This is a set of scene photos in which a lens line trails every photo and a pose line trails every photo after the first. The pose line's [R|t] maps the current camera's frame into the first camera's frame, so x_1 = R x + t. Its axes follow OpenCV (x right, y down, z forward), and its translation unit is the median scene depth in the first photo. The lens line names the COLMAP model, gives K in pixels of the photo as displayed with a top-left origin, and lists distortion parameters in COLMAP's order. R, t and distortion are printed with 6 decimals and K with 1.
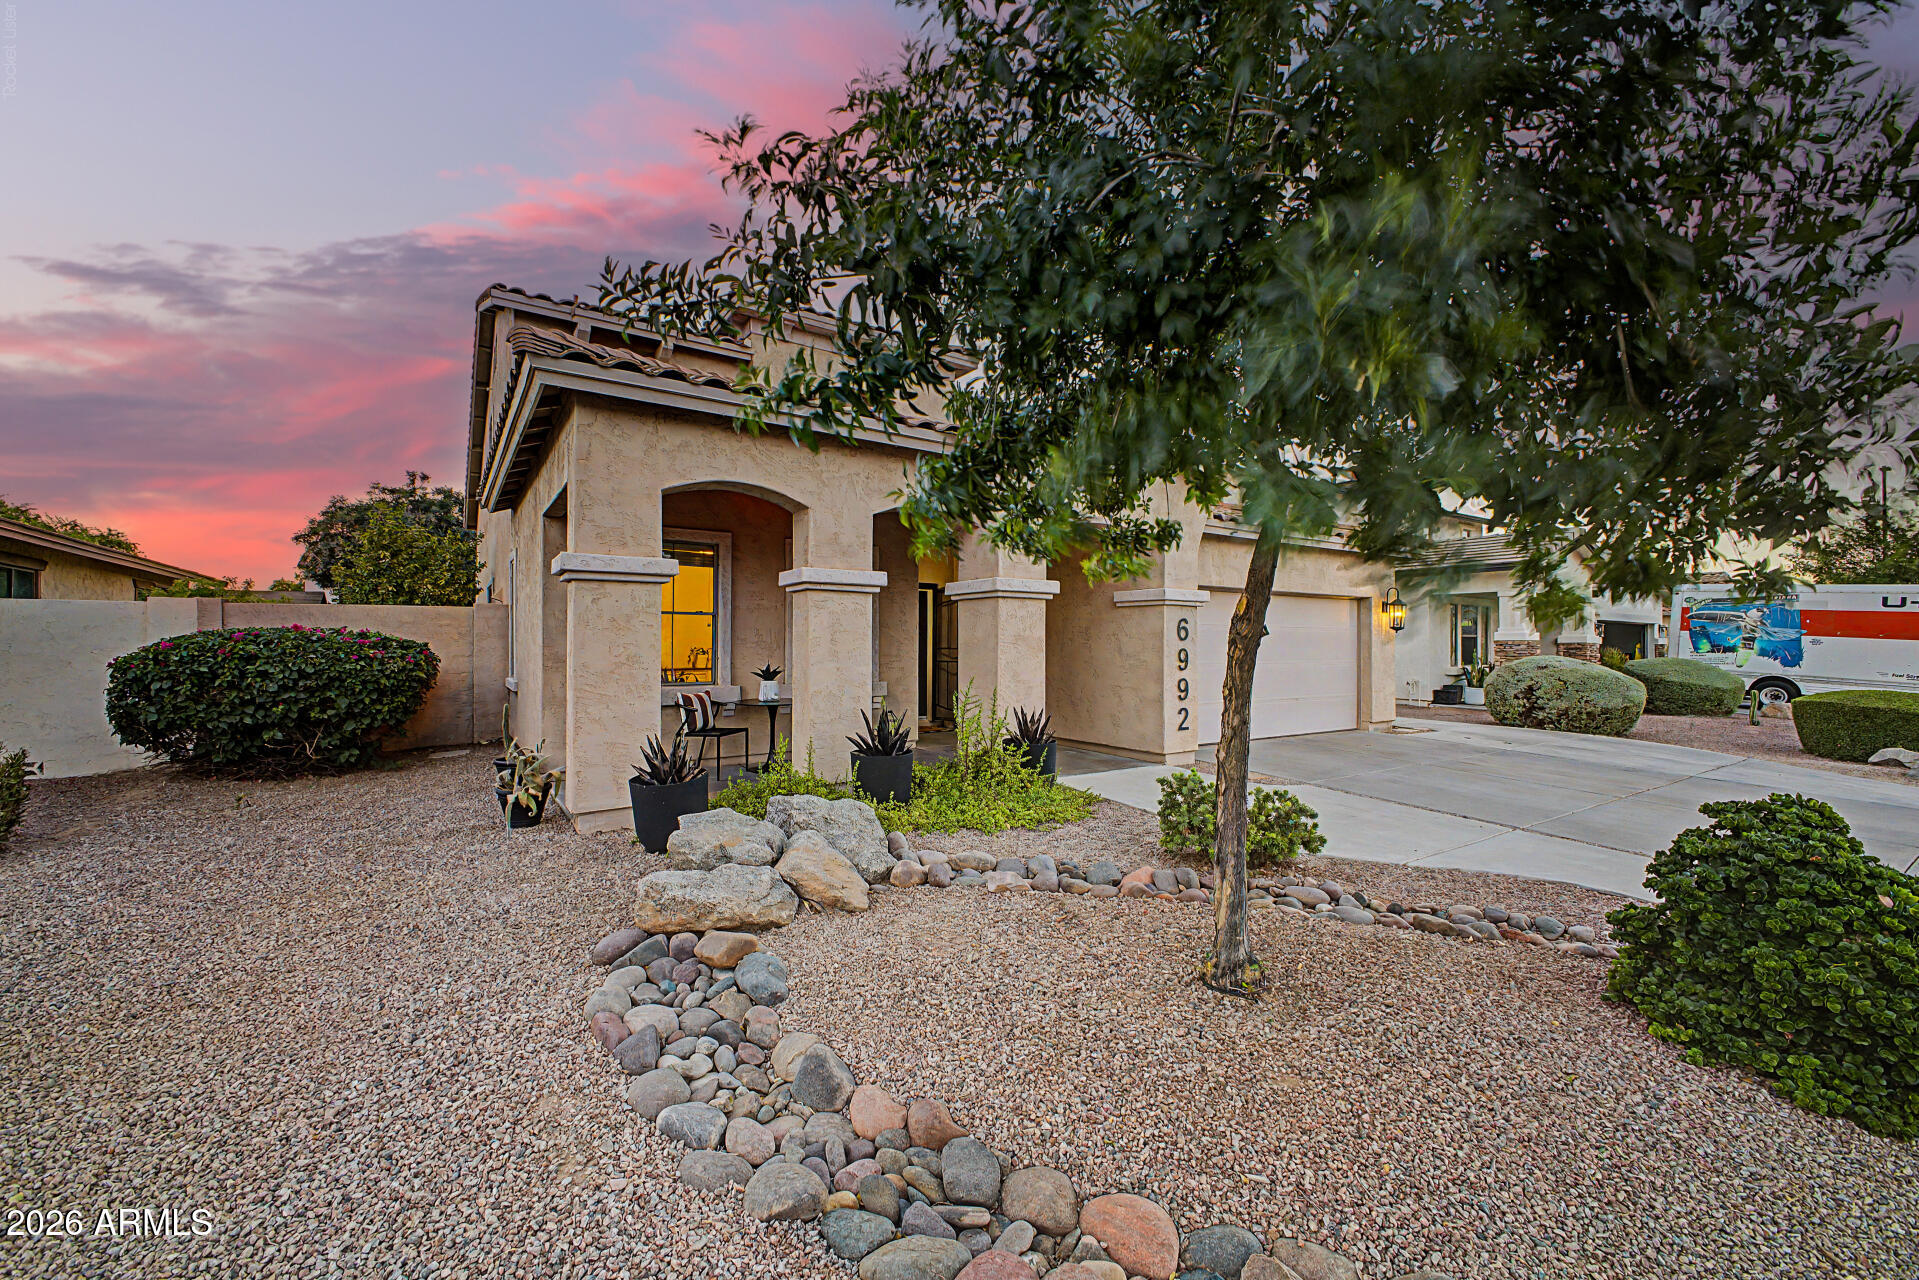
lens RADIAL K [[775.6, 0, 959.5], [0, 775.6, 640.0], [0, 0, 1]] dist [0.001665, 0.000026]
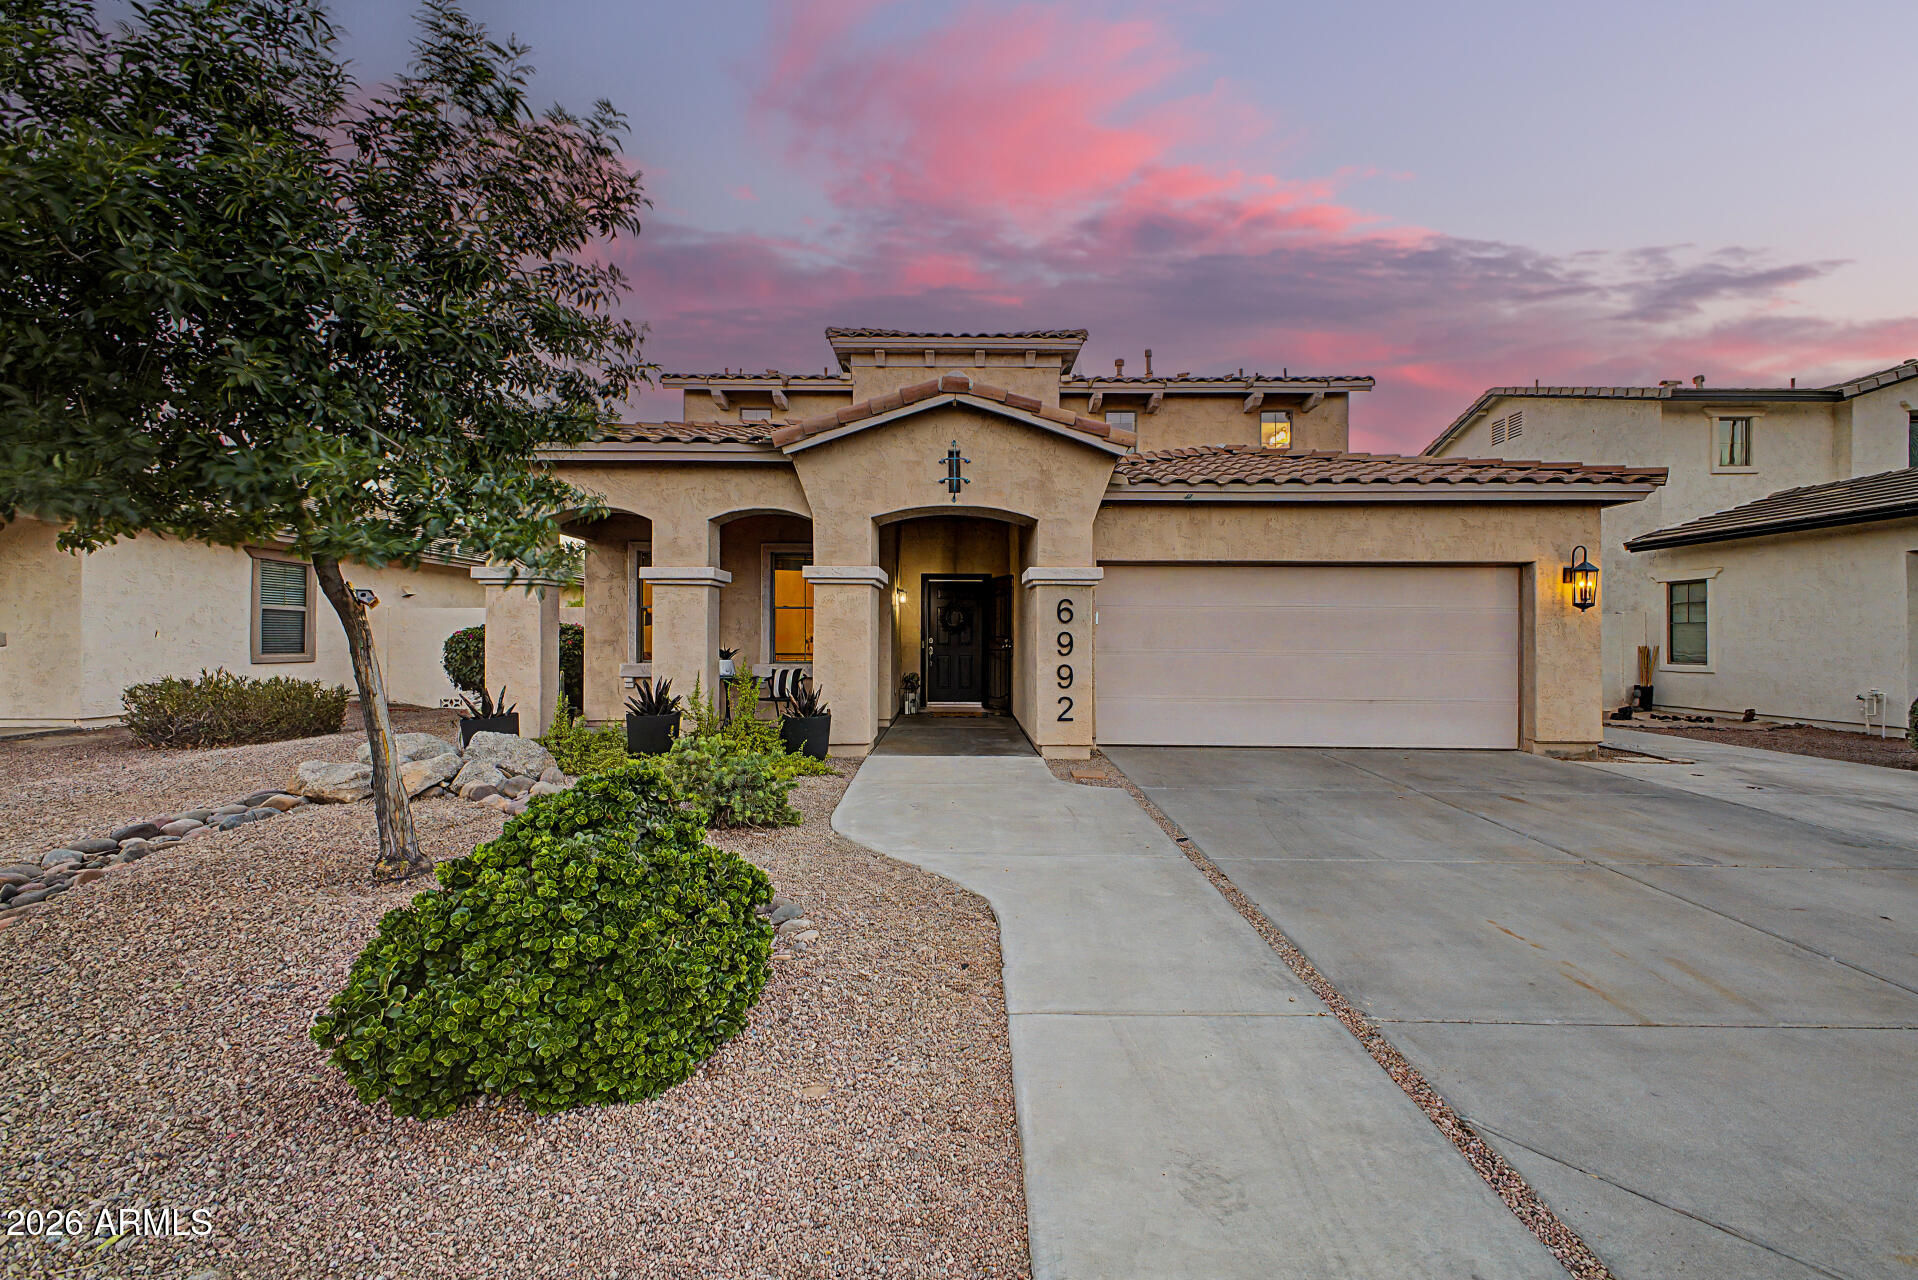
lens RADIAL K [[775.2, 0, 959.0], [0, 775.2, 640.0], [0, 0, 1]] dist [0.001665, 0.000026]
pose [[0.835455, -0.001282, -0.549558, 0.674118], [0.003274, 0.999991, 0.002644, 0.017330], [0.549549, -0.004008, 0.835452, 0.172332]]
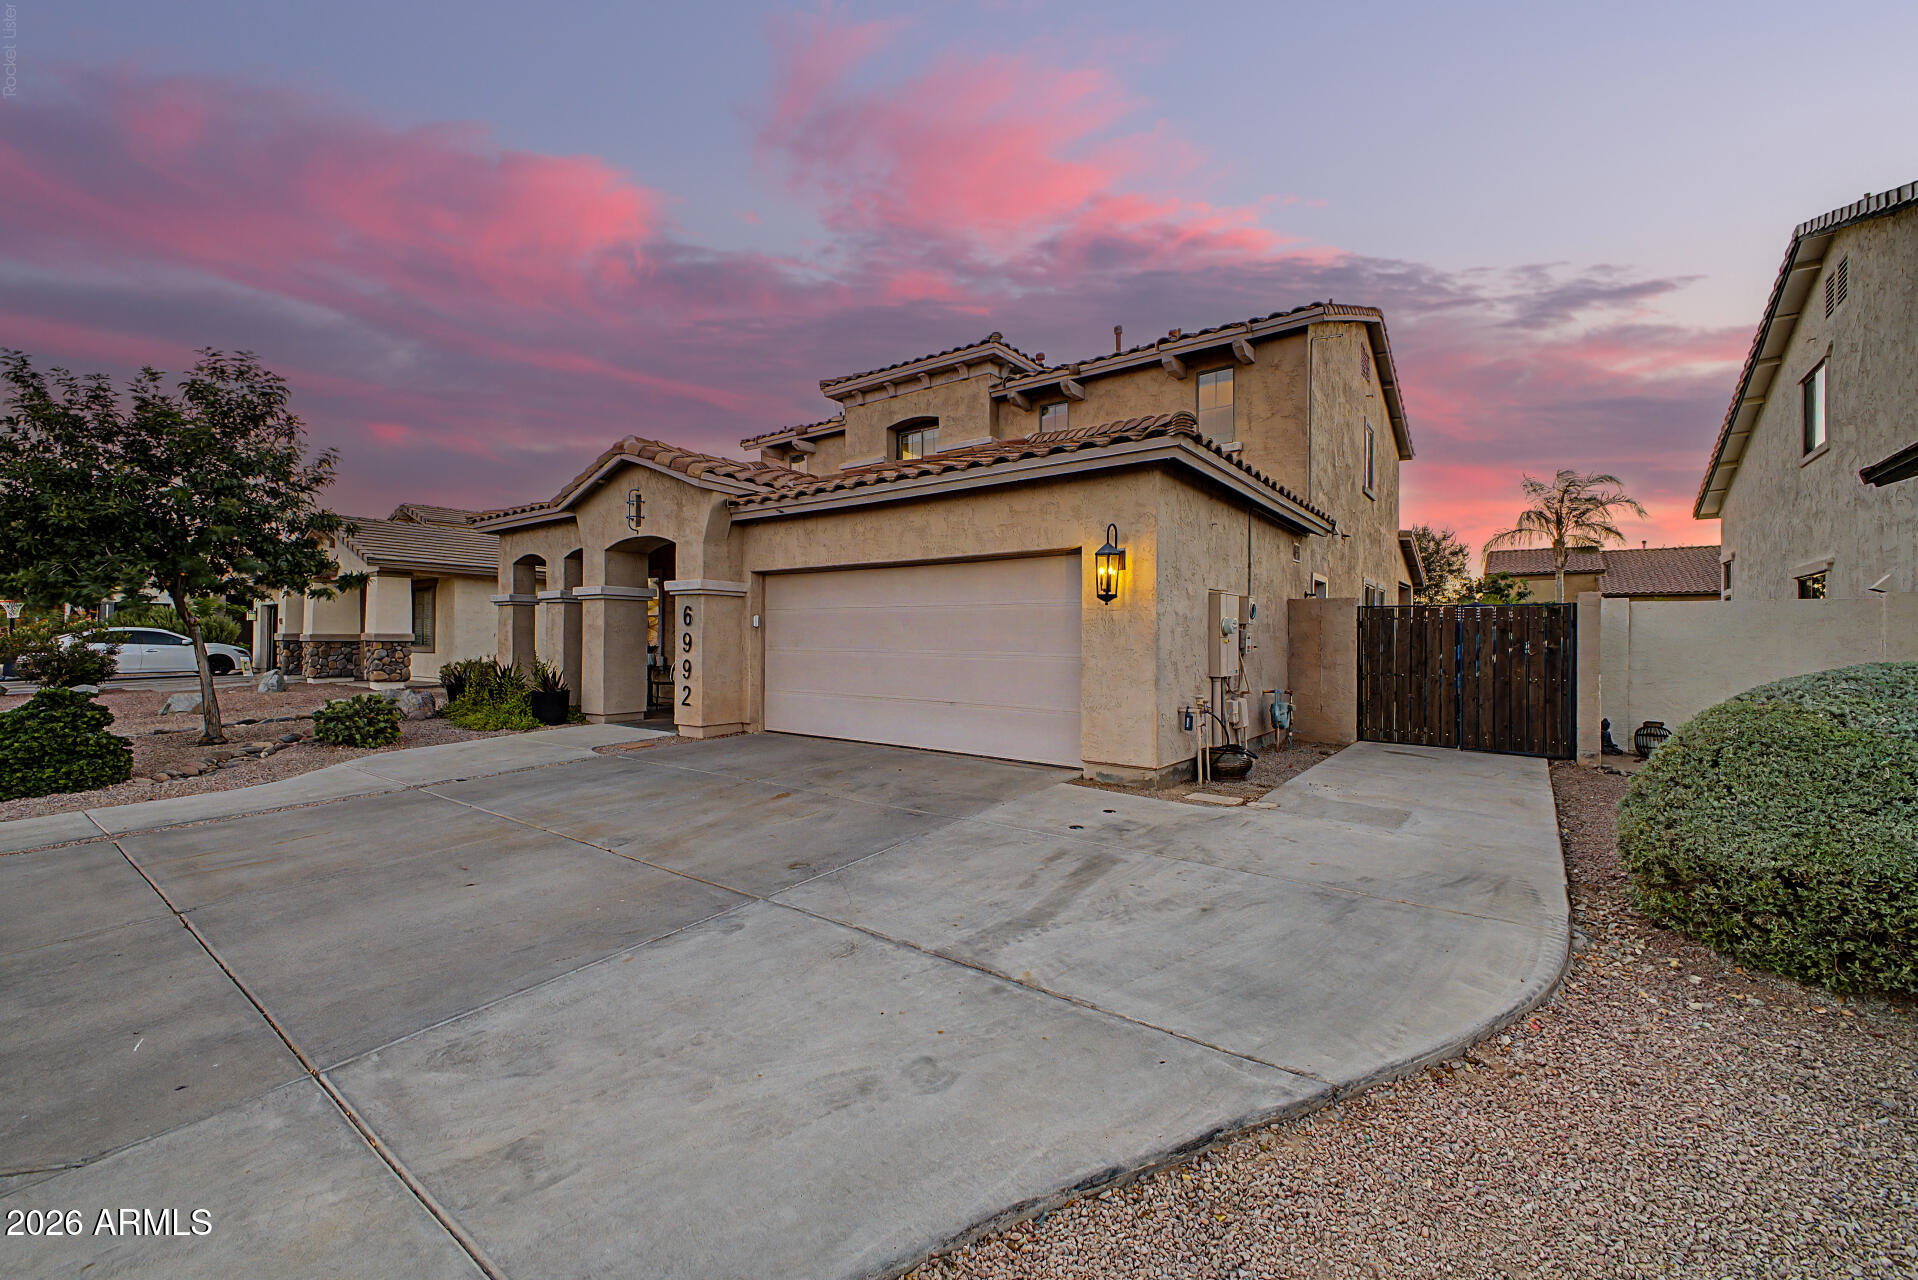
lens RADIAL K [[775.2, 0, 959.0], [0, 775.2, 640.0], [0, 0, 1]] dist [0.001665, 0.000026]
pose [[0.342503, -0.000239, -0.939517, 1.458192], [0.003632, 0.999993, 0.001070, 0.021262], [0.939510, -0.003779, 0.342502, 0.972698]]
